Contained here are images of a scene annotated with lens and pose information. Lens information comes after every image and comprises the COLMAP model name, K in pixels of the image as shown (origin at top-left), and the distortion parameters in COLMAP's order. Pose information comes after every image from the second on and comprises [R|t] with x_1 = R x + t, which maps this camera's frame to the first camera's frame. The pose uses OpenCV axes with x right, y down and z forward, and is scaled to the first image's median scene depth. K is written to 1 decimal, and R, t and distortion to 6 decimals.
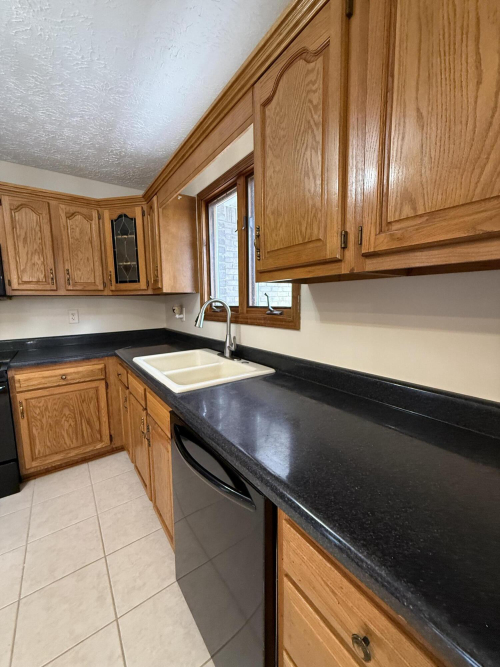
lens RADIAL K [[265.9, 0, 249.3], [0, 265.9, 332.4], [0, 0, 1]] dist [-0.002889, 0.000947]
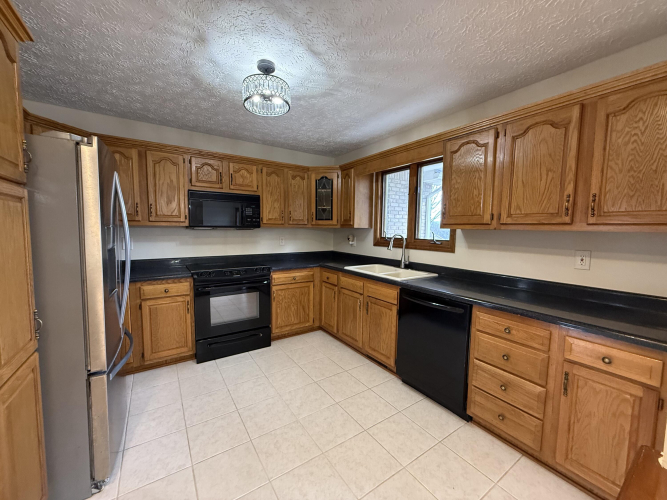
lens RADIAL K [[265.9, 0, 331.5], [0, 265.9, 251.0], [0, 0, 1]] dist [-0.002889, 0.000947]
pose [[0.999090, 0.032185, -0.027975, -0.458881], [-0.033092, 0.998921, -0.032595, 0.050383], [0.026895, 0.033491, 0.999077, -0.661104]]
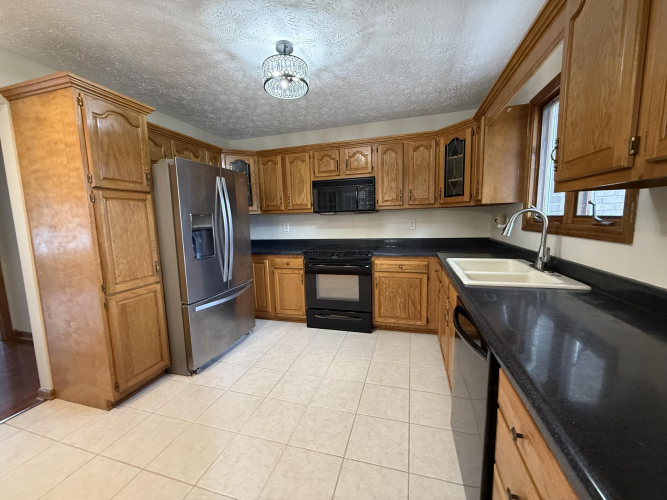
lens RADIAL K [[265.9, 0, 333.6], [0, 265.9, 251.2], [0, 0, 1]] dist [-0.002889, 0.000947]
pose [[0.620095, 0.097441, -0.778452, 0.190077], [-0.073028, 0.995118, 0.066389, 0.018792], [0.781121, 0.015681, 0.624183, -0.180554]]
